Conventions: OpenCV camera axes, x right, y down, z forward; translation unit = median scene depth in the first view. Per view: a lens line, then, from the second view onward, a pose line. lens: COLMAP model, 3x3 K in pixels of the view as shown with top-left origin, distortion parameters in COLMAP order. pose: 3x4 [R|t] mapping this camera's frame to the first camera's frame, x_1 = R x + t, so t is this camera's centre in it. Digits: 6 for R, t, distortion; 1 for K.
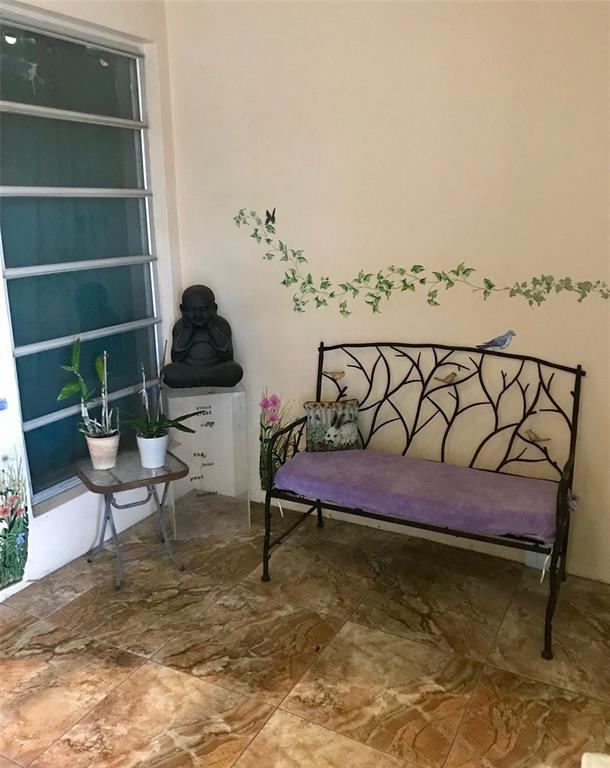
lens RADIAL K [[672.7, 0, 302.3], [0, 672.7, 346.4], [0, 0, 1]] dist [0.013018, -0.015204]
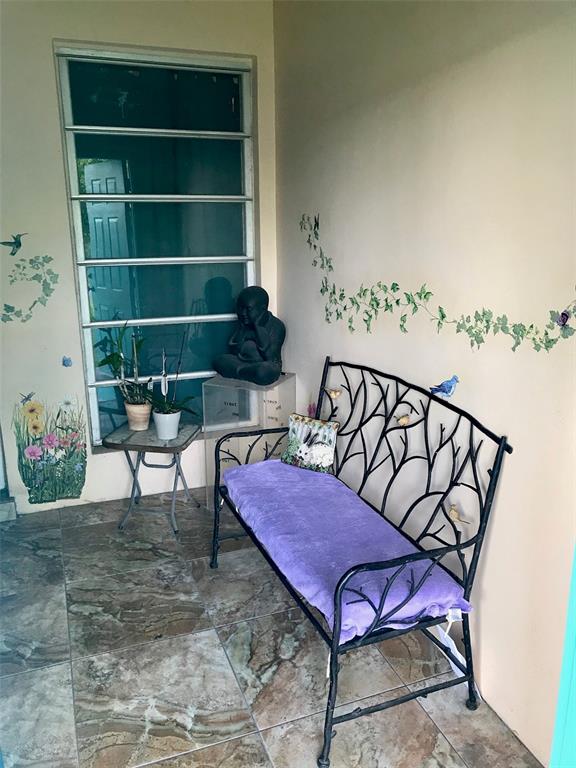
lens RADIAL K [[627.1, 0, 288.9], [0, 627.1, 369.7], [0, 0, 1]] dist [0.001801, -0.007019]
pose [[0.761679, 0.168496, -0.625663, 0.605922], [-0.140320, 0.985577, 0.094598, -0.070473], [0.632579, 0.015739, 0.774336, 0.305631]]
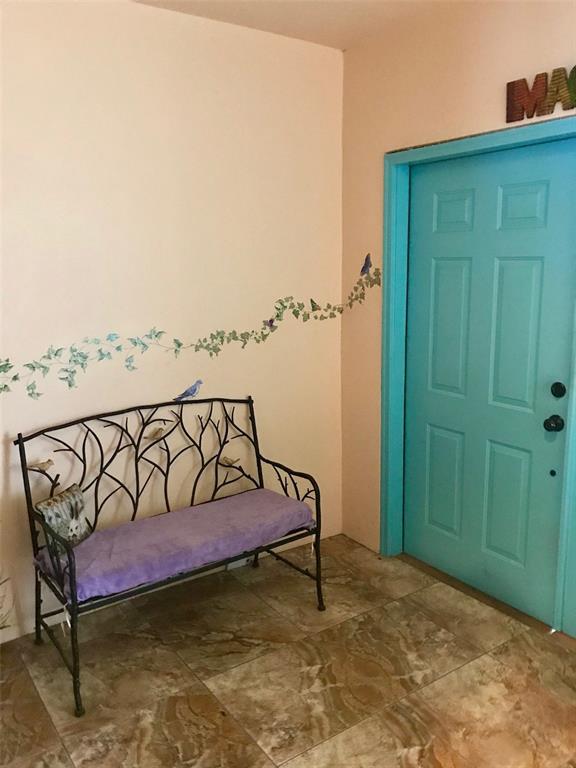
lens RADIAL K [[630.6, 0, 290.6], [0, 630.6, 383.8], [0, 0, 1]] dist [0.060385, -0.096623]
pose [[0.437321, -0.167066, 0.883651, -0.583763], [0.185721, 0.978189, 0.093027, -0.088119], [-0.879919, 0.123430, 0.458811, 0.347246]]
